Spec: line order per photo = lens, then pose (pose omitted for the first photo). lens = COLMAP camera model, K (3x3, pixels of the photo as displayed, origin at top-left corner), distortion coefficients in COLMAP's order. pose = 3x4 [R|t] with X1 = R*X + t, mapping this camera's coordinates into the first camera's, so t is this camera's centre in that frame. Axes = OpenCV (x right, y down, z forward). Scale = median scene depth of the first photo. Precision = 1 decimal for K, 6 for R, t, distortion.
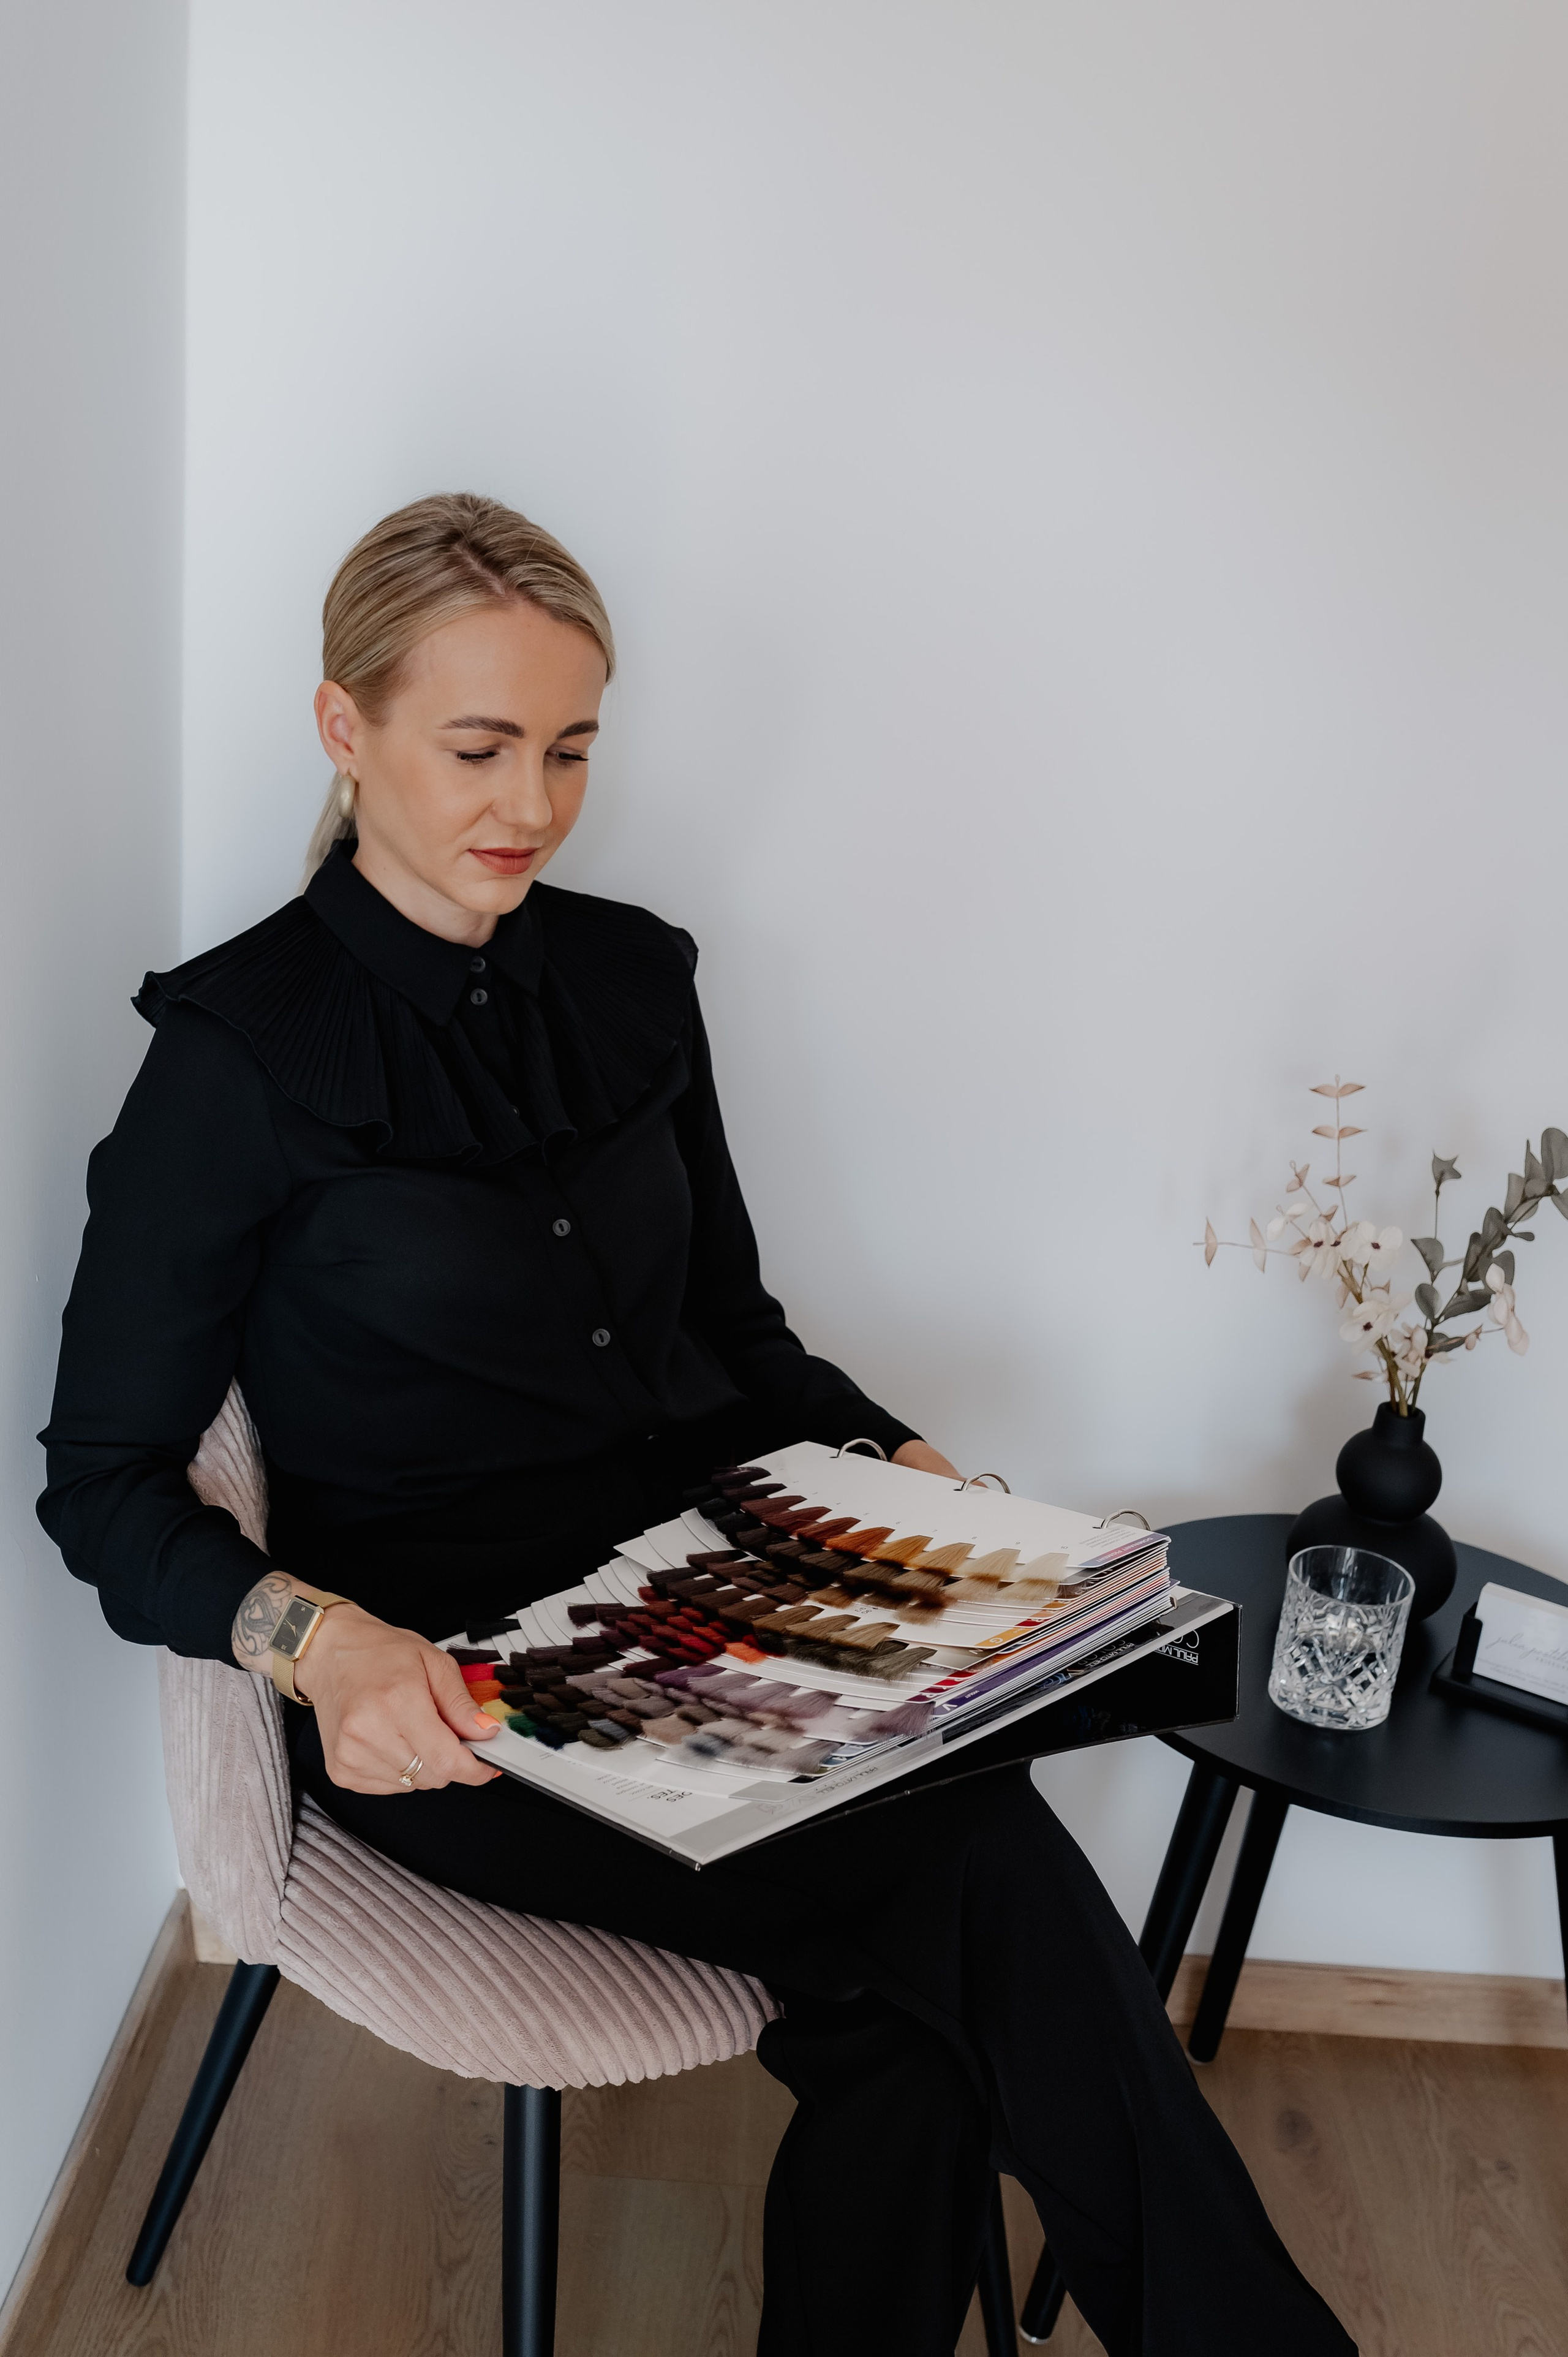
lens RADIAL K [[2443.6, 0, 784.0], [0, 2443.6, 1178.5], [0, 0, 1]] dist [0.004332, -0.148267]
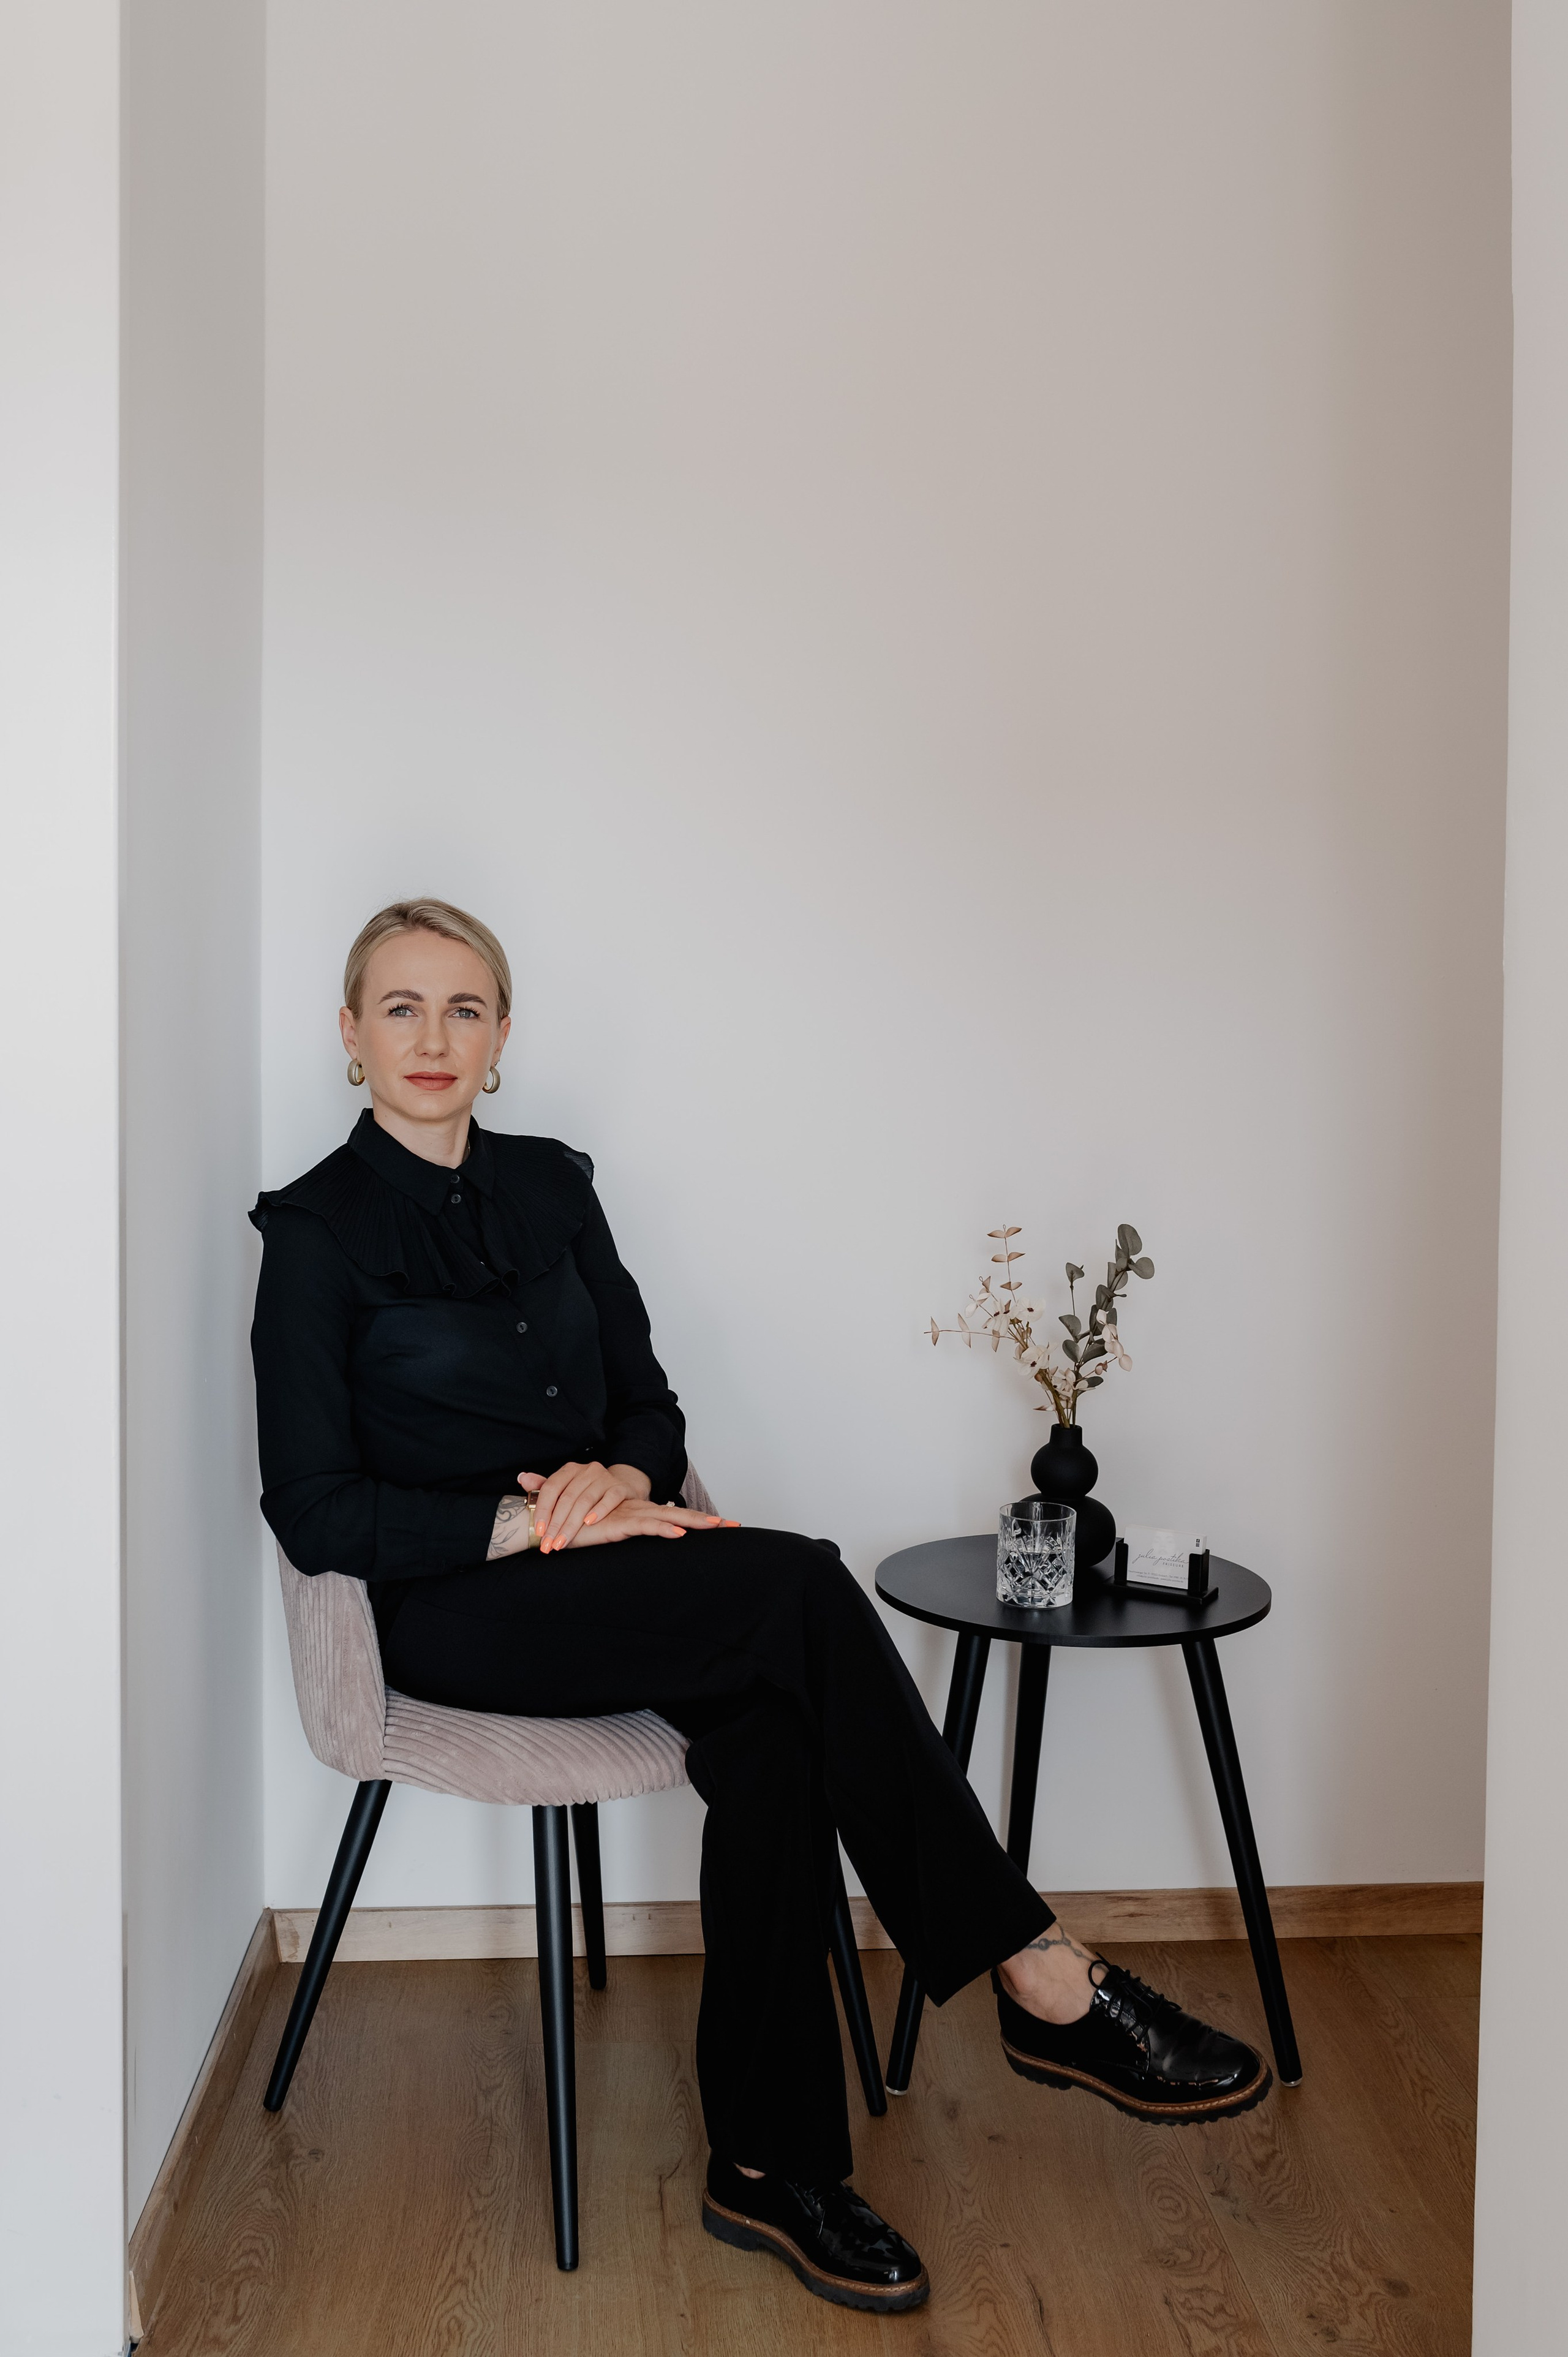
lens RADIAL K [[2283.7, 0, 804.6], [0, 2283.7, 1185.6], [0, 0, 1]] dist [-0.068345, 0.120296]
pose [[0.993401, -0.079164, 0.082994, -0.021763], [0.094506, 0.974980, -0.201204, 0.222466], [-0.064989, 0.207719, 0.976027, -0.442664]]
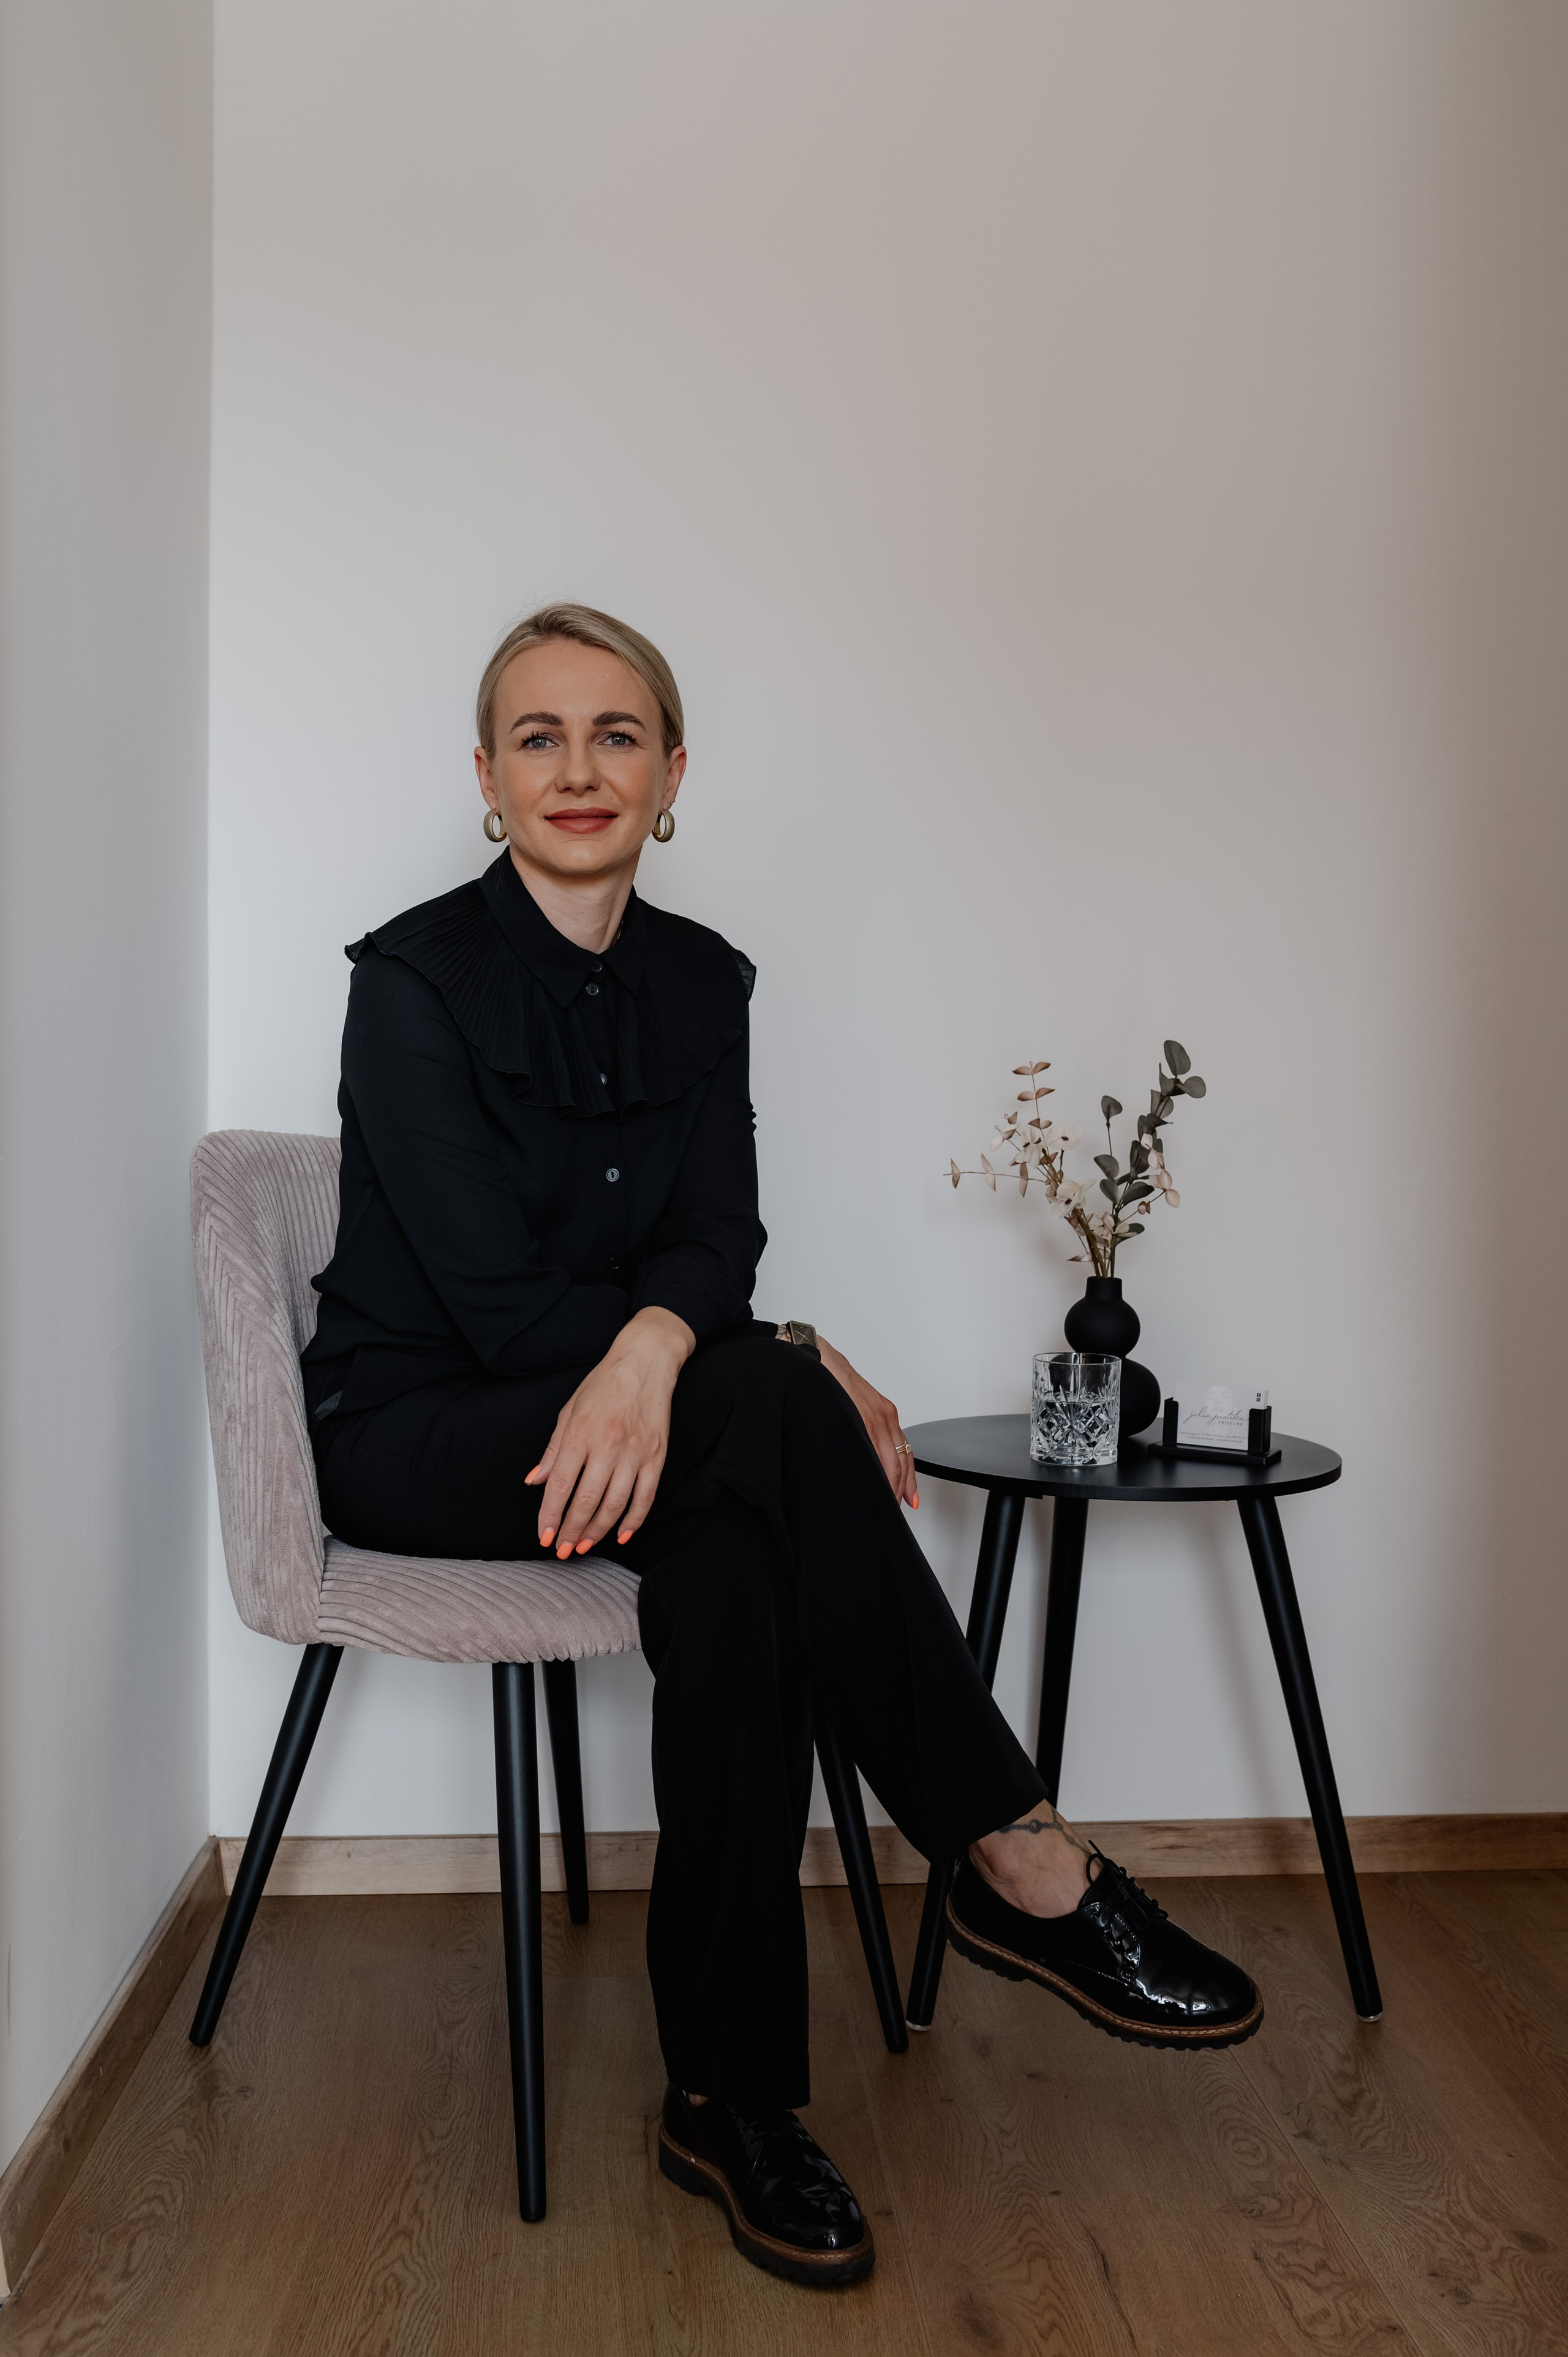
lens RADIAL K [[2182.0, 0, 784.0], [0, 2182.0, 1178.5], [0, 0, 1]] dist [-0.066854, 0.105697]
pose [[0.993701, -0.079401, 0.079086, -0.021215], [0.095503, 0.969226, -0.226893, 0.304115], [-0.058637, 0.233017, 0.970703, -0.204408]]
